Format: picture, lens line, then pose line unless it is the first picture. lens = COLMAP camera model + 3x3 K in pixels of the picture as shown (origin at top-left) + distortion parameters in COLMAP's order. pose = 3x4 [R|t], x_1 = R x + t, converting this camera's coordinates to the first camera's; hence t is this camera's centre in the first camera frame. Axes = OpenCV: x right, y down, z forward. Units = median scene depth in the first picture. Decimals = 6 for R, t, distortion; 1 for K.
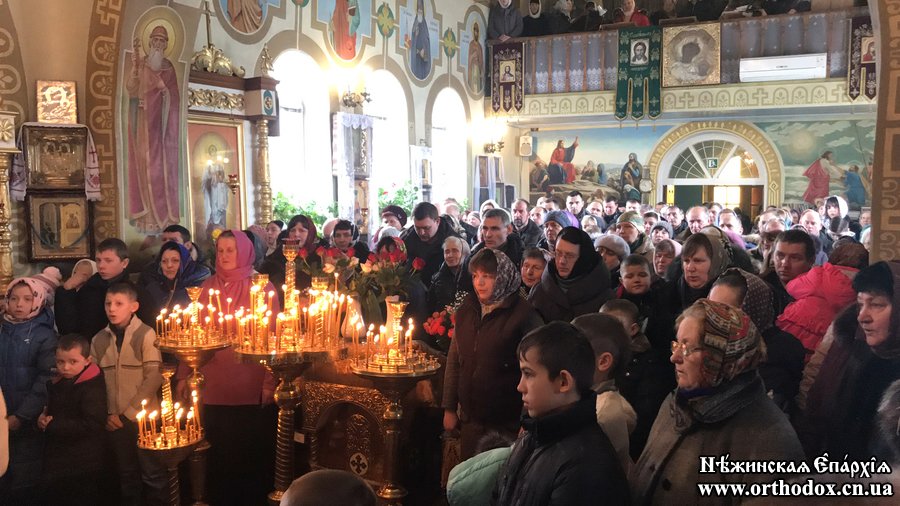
lens RADIAL K [[783.7, 0, 450.0], [0, 783.7, 253.0], [0, 0, 1]] dist [-0.005937, -0.005409]
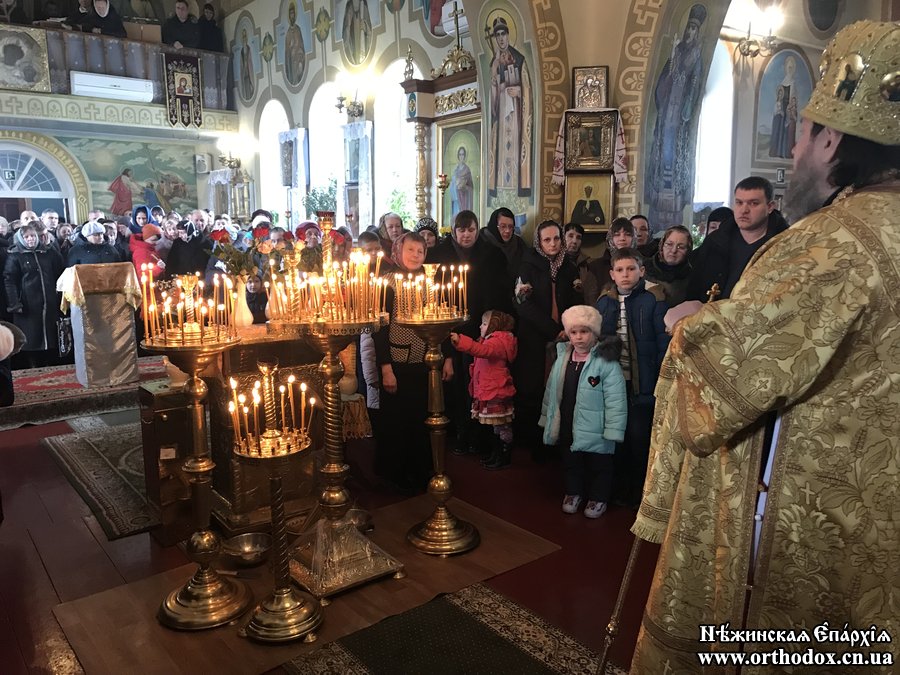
lens RADIAL K [[724.9, 0, 447.5], [0, 724.9, 333.8], [0, 0, 1]] dist [0.026434, -0.036391]
pose [[0.423618, -0.141325, 0.894748, -0.289548], [0.072885, 0.989870, 0.121842, 0.010286], [-0.902904, 0.013599, 0.429627, 0.136839]]
